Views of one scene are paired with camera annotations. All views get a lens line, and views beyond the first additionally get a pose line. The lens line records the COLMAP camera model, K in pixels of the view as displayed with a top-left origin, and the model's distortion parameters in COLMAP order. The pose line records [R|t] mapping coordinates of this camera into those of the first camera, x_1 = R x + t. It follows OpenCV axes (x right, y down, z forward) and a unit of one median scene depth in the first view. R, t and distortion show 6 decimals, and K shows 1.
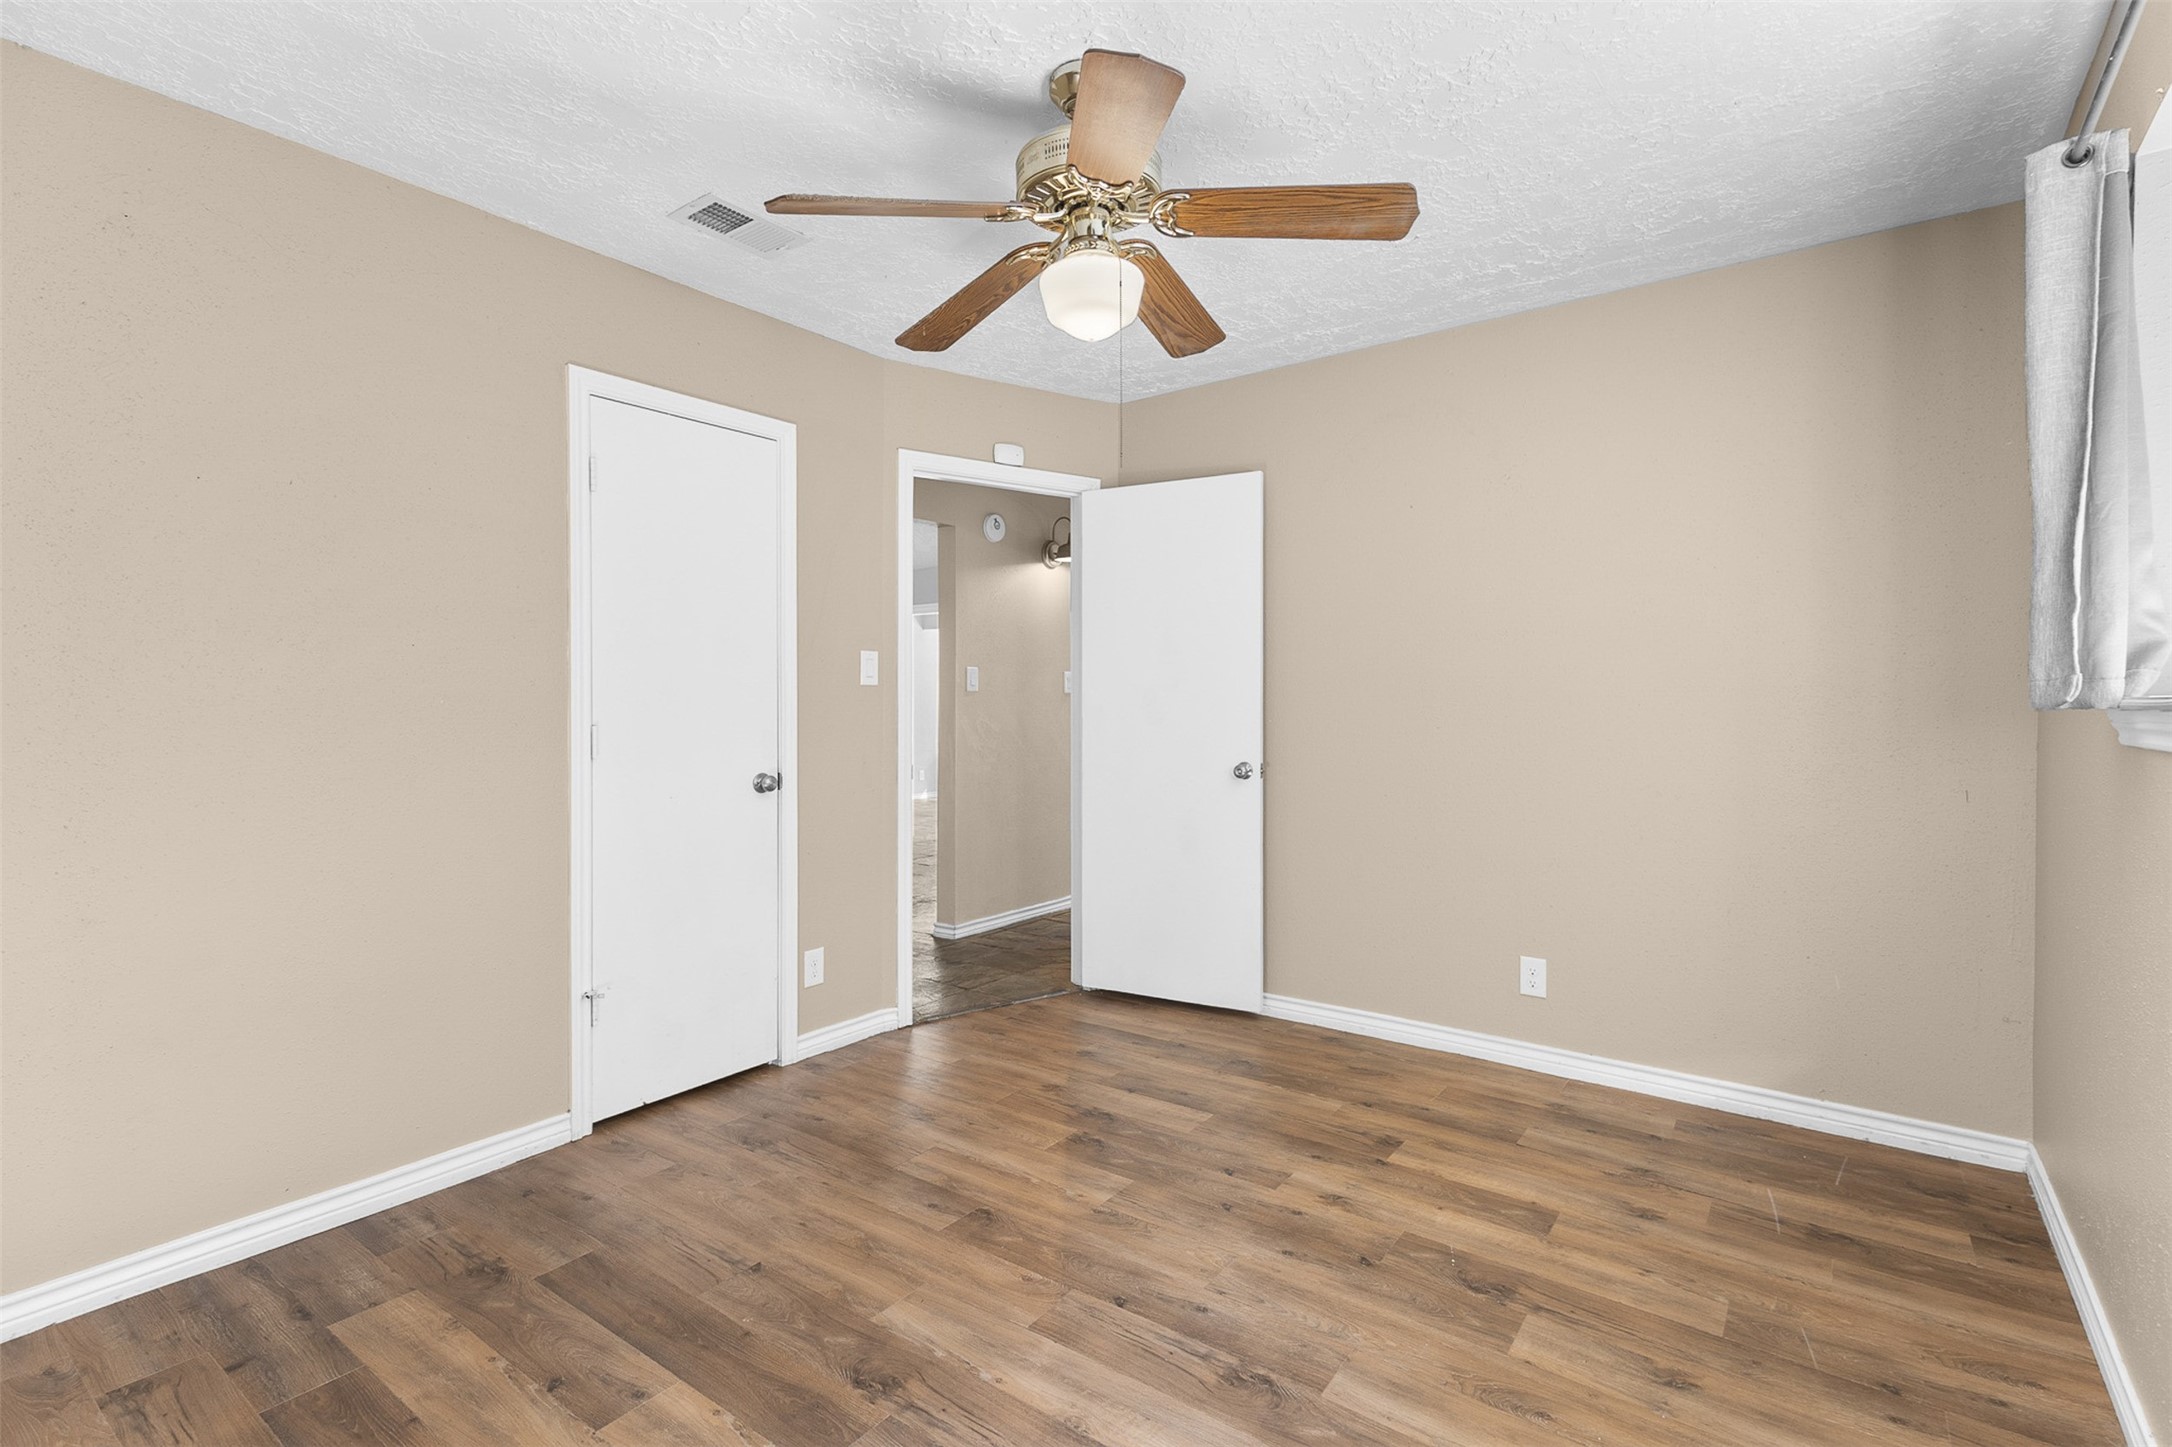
lens RADIAL K [[1018.8, 0, 1095.1], [0, 1018.8, 697.6], [0, 0, 1]] dist [0.021885, -0.001120]
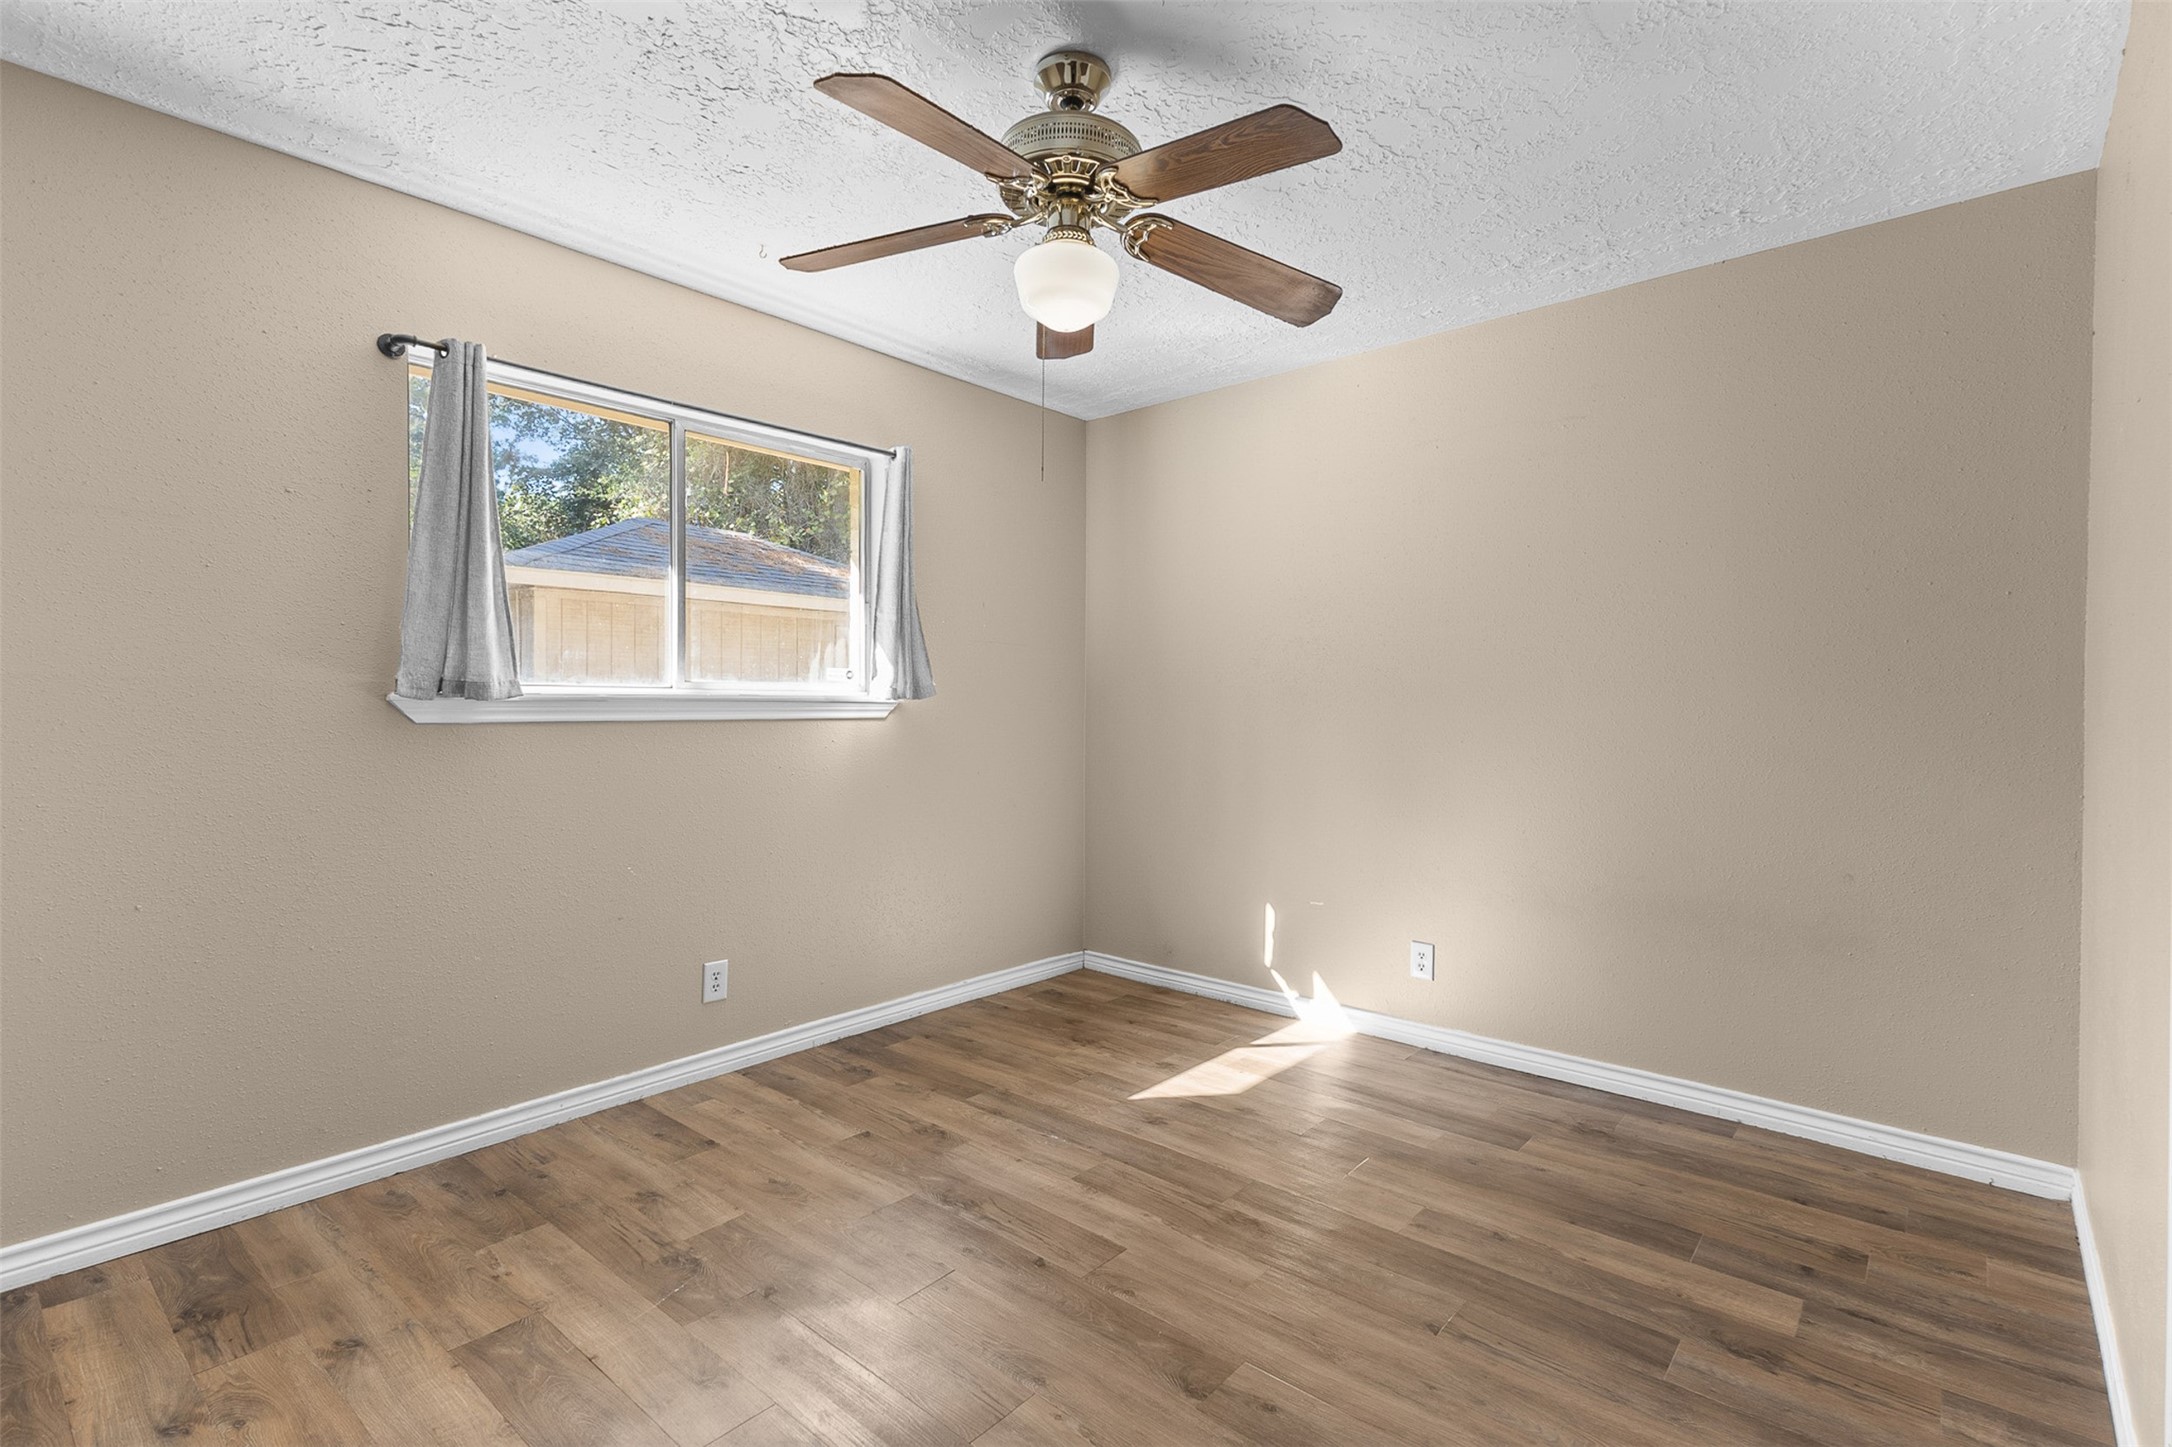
lens RADIAL K [[1018.8, 0, 1095.1], [0, 1018.8, 697.6], [0, 0, 1]] dist [0.021885, -0.001120]
pose [[-0.997770, -0.000646, 0.066743, -0.101418], [-0.001346, 0.999945, -0.010446, 0.016893], [-0.066733, -0.010513, -0.997716, 2.030913]]
